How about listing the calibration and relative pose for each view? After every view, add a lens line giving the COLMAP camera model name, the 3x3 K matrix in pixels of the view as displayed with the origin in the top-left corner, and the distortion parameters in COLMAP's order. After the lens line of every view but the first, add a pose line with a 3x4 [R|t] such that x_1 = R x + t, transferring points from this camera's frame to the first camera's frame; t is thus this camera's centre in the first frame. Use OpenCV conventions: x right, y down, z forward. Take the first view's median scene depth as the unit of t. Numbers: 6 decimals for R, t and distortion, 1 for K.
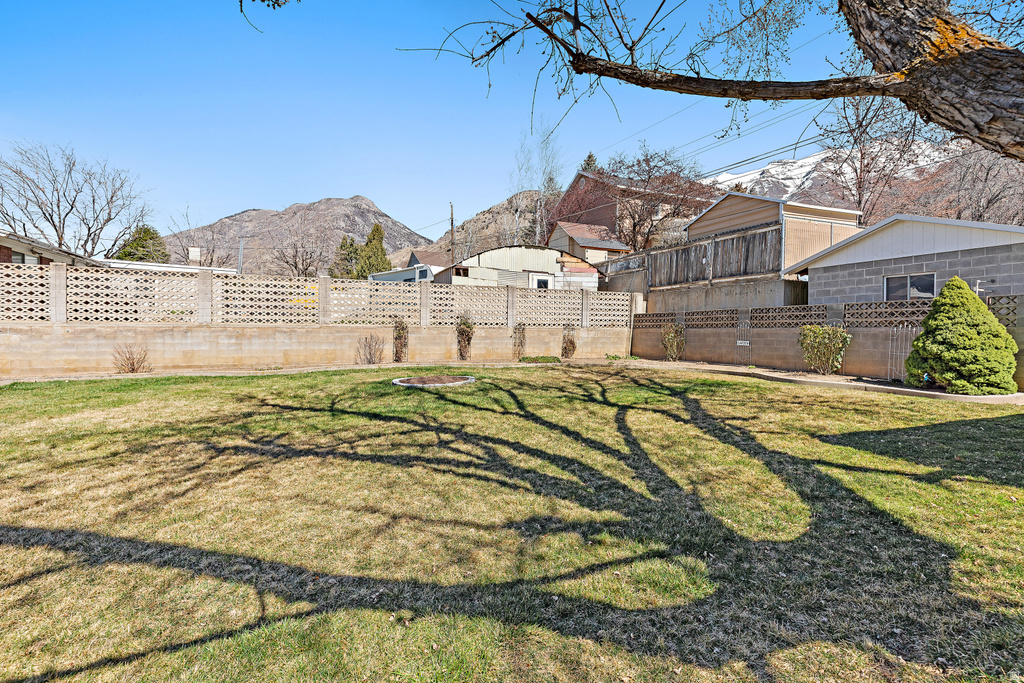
lens RADIAL K [[474.6, 0, 520.2], [0, 474.6, 337.6], [0, 0, 1]] dist [0.006053, 0.000530]
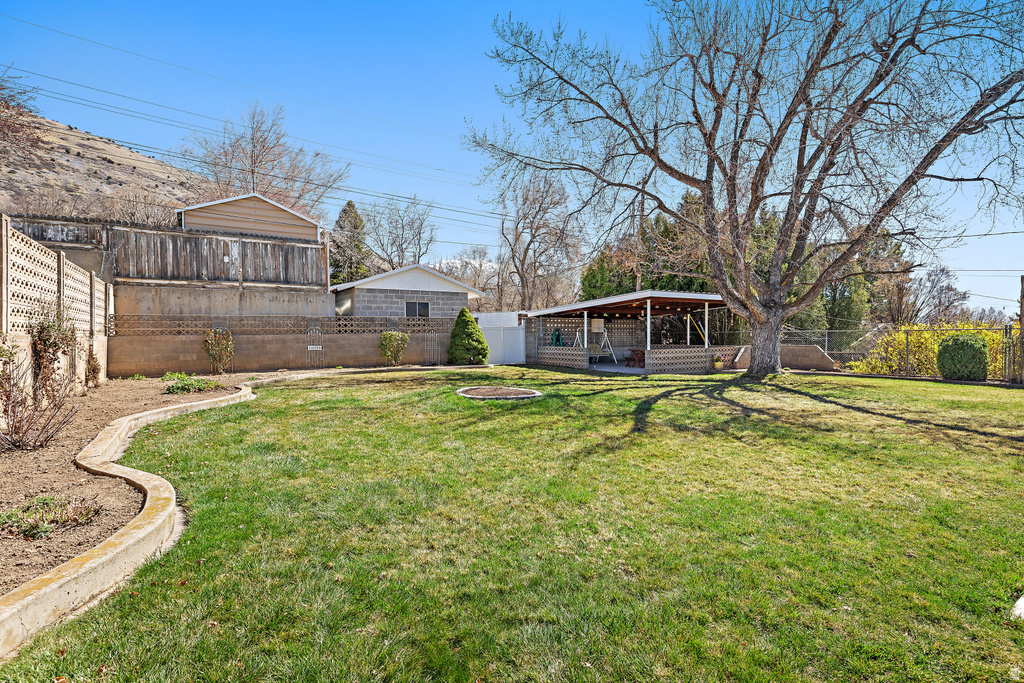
lens RADIAL K [[482.2, 0, 512.0], [0, 482.2, 341.5], [0, 0, 1]] dist [-0.002417, -0.000163]
pose [[-0.168700, -0.025279, 0.985343, -0.633563], [0.021371, 0.999342, 0.029297, -0.023489], [-0.985436, 0.026000, -0.168049, 0.667597]]
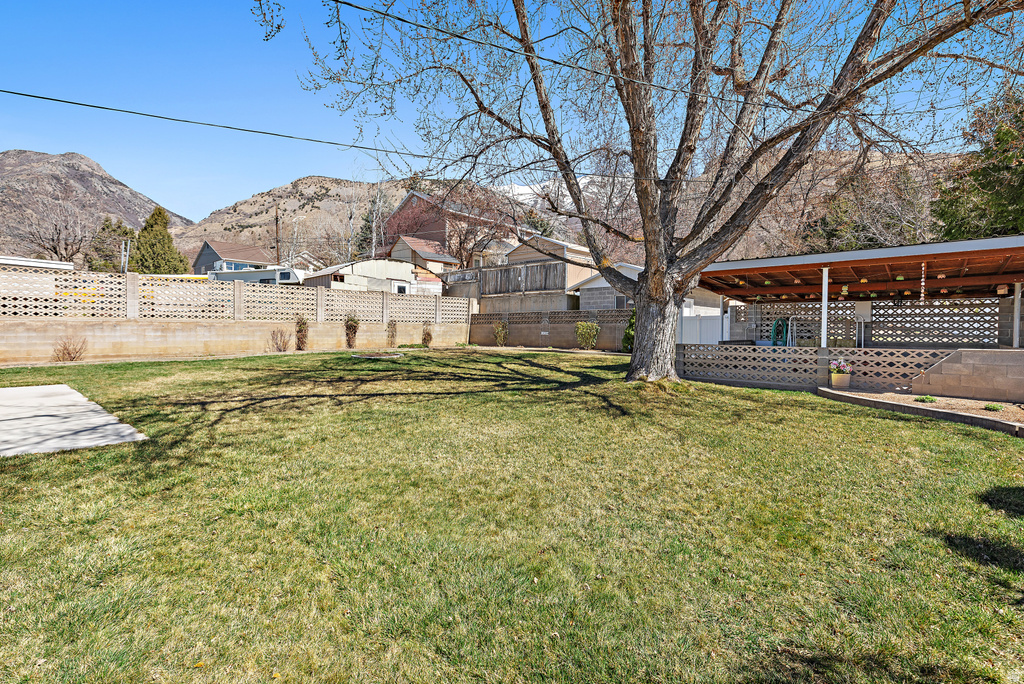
lens RADIAL K [[474.6, 0, 520.2], [0, 474.6, 338.1], [0, 0, 1]] dist [0.006053, 0.000530]
pose [[0.914236, -0.010085, 0.405058, -0.226806], [0.007802, 0.999943, 0.007288, 0.014246], [-0.405108, -0.003502, 0.914262, -0.381062]]
